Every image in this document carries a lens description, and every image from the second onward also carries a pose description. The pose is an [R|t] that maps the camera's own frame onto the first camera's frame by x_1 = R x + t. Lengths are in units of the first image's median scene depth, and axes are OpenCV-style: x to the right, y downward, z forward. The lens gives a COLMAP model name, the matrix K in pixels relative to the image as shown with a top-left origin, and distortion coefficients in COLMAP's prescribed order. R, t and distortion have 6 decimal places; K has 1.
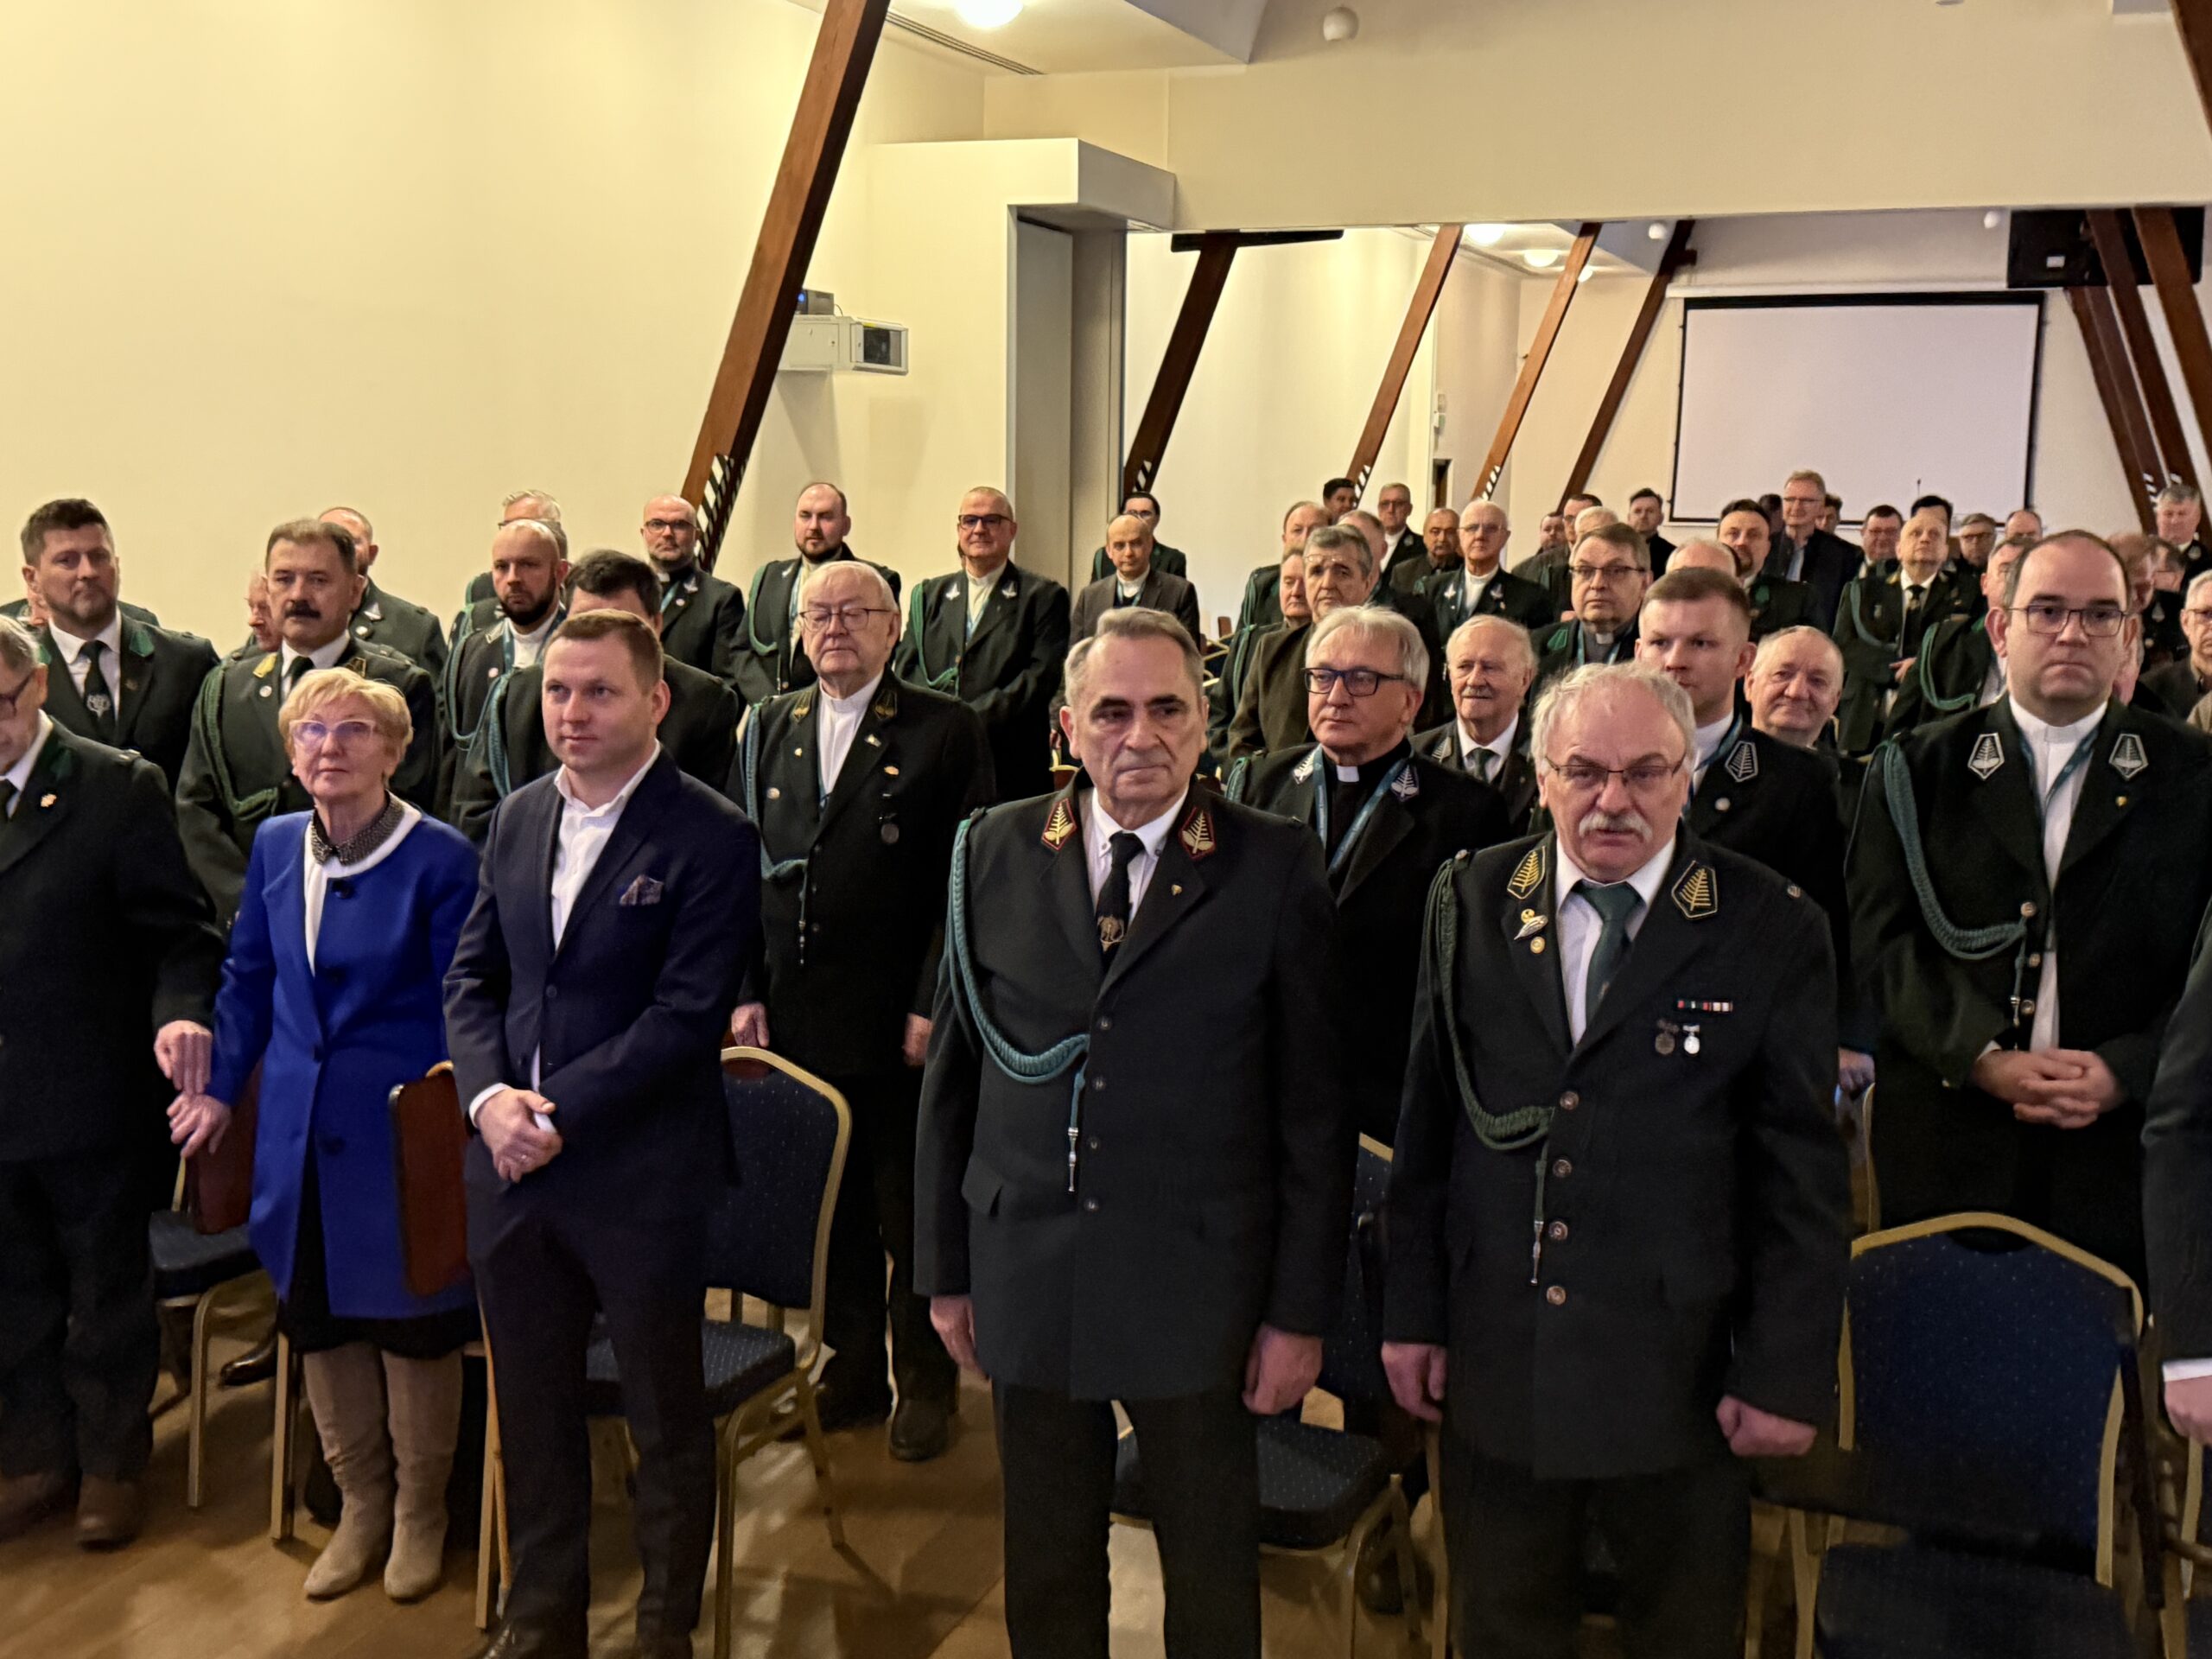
lens RADIAL K [[2422.2, 0, 1106.0], [0, 2422.2, 829.5], [0, 0, 1]] dist [0.115769, 0.008334]
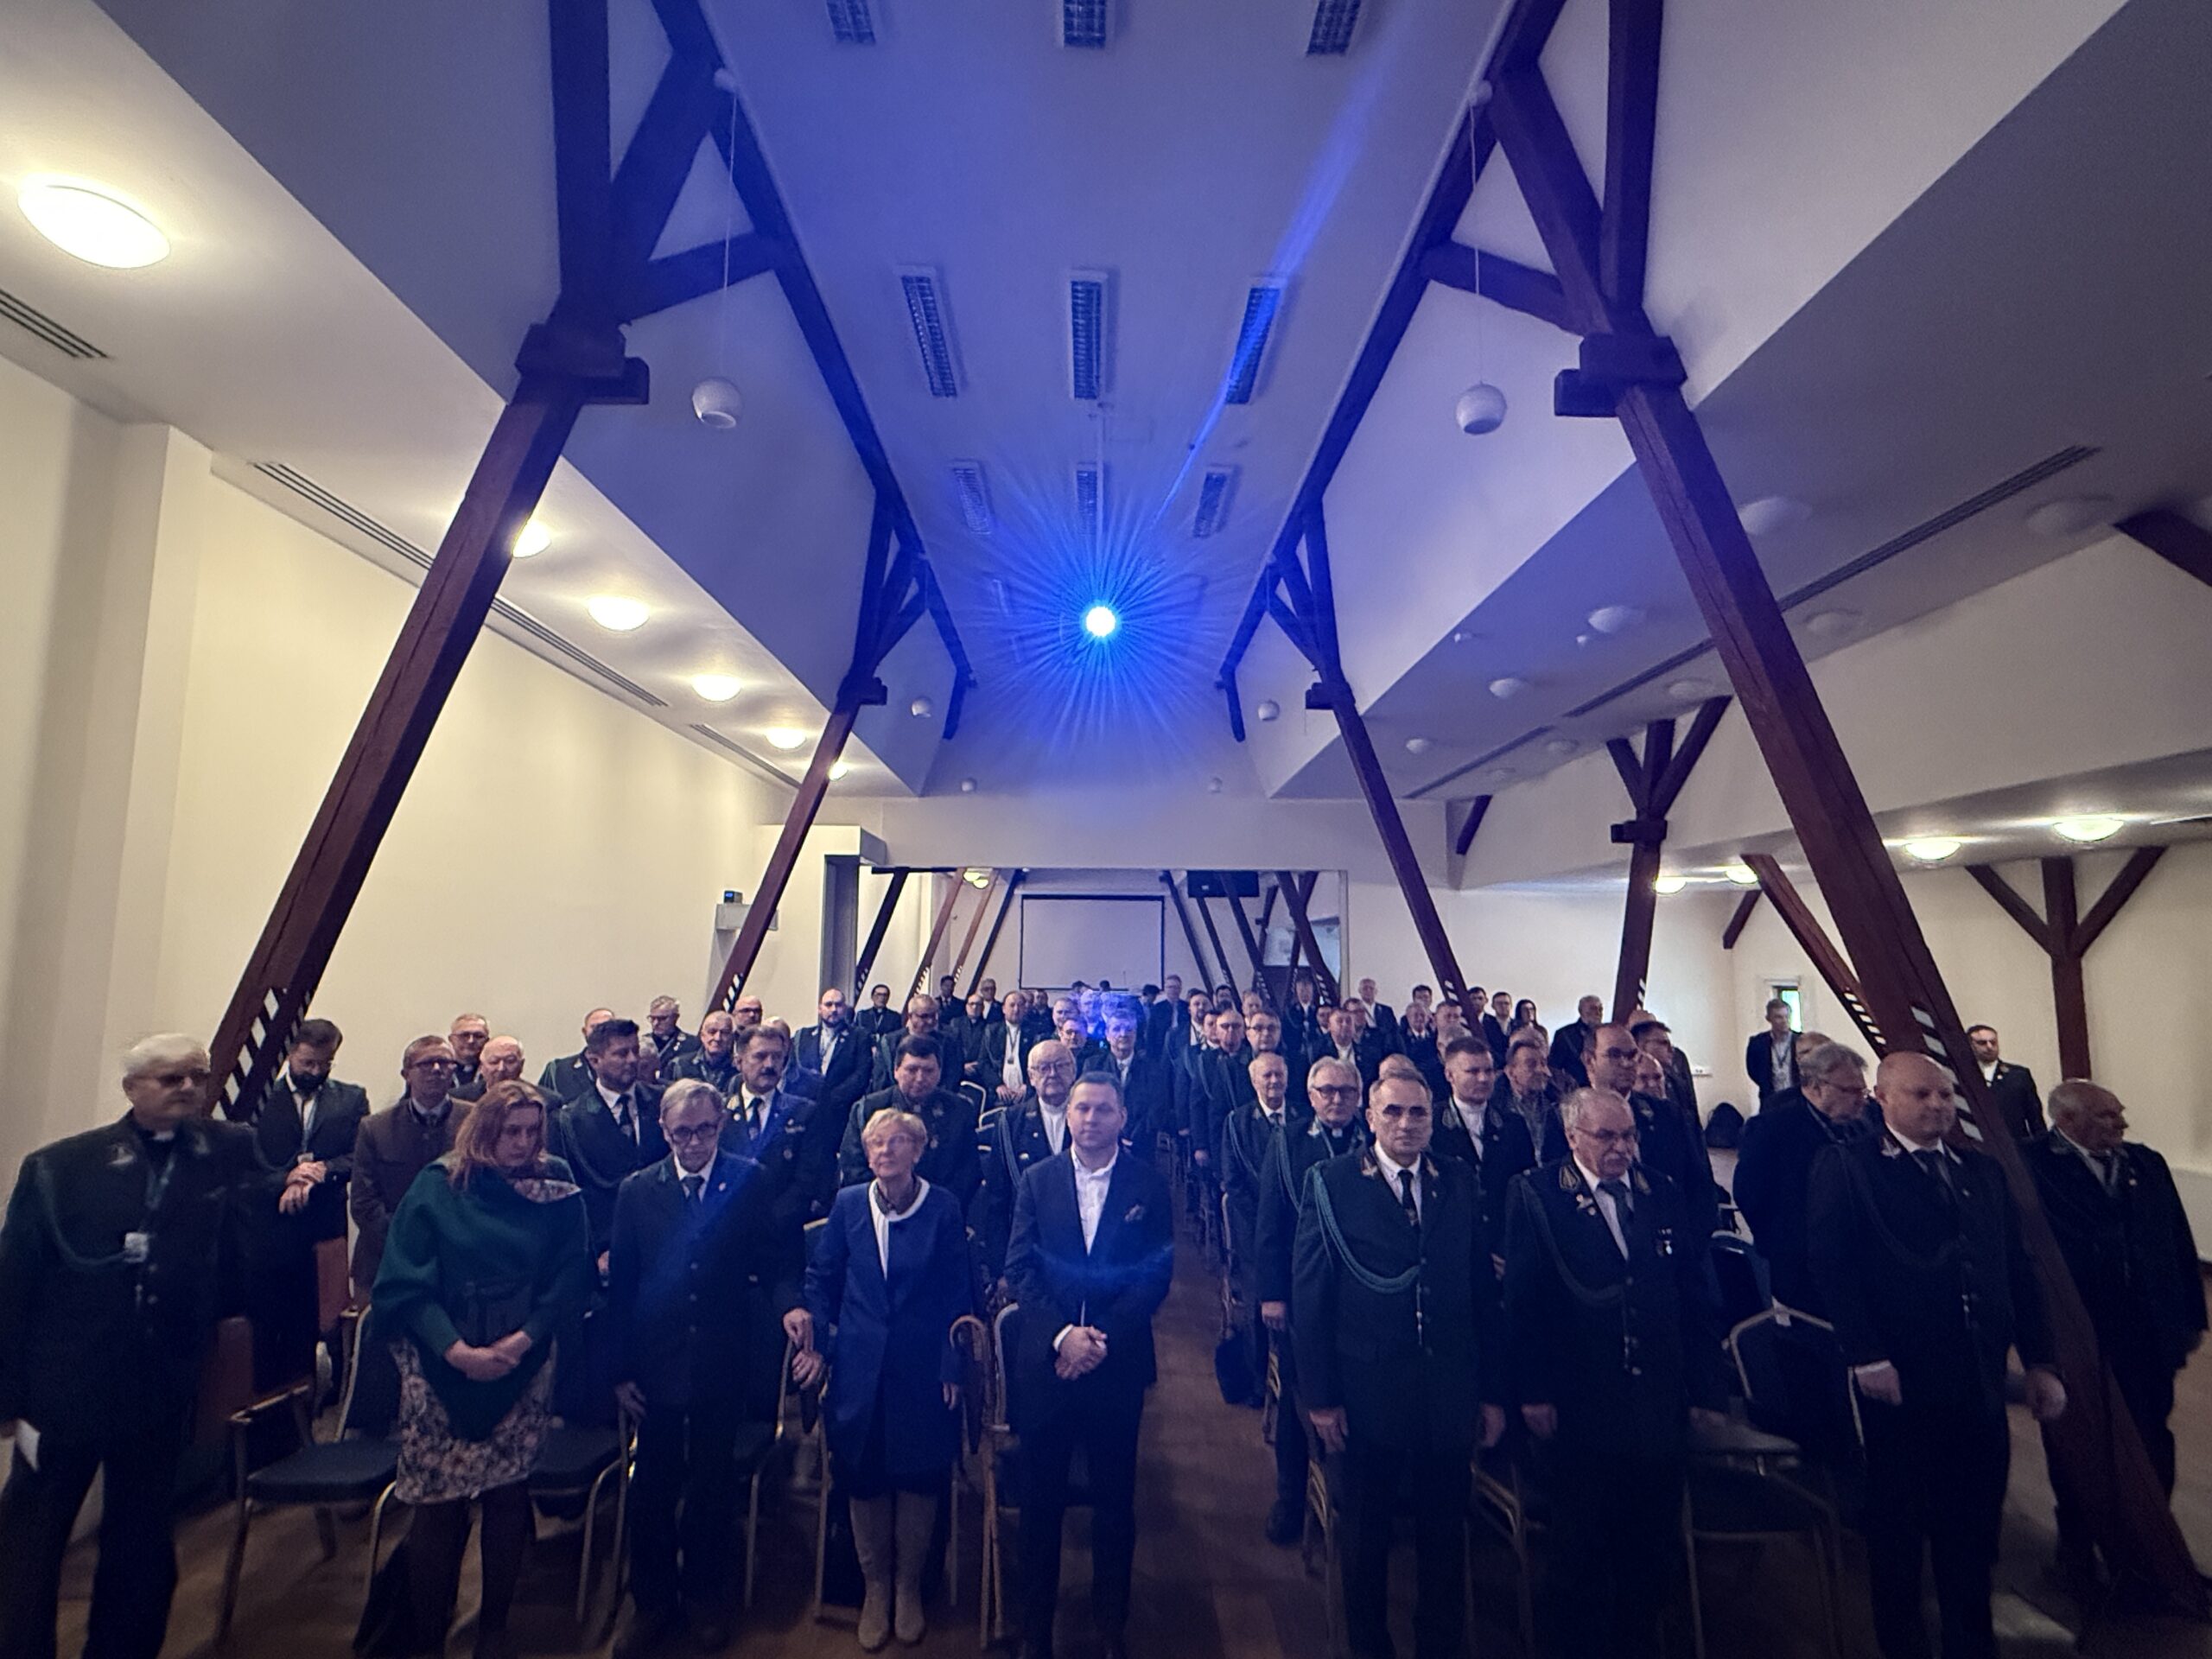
lens RADIAL K [[1100.3, 0, 1106.0], [0, 1100.3, 829.5], [0, 0, 1]] dist [0.018969, -0.000252]
pose [[0.928776, 0.041048, 0.368361, -0.484814], [0.056938, 0.966249, -0.251237, -0.049159], [-0.366241, 0.254317, 0.895092, 0.076598]]
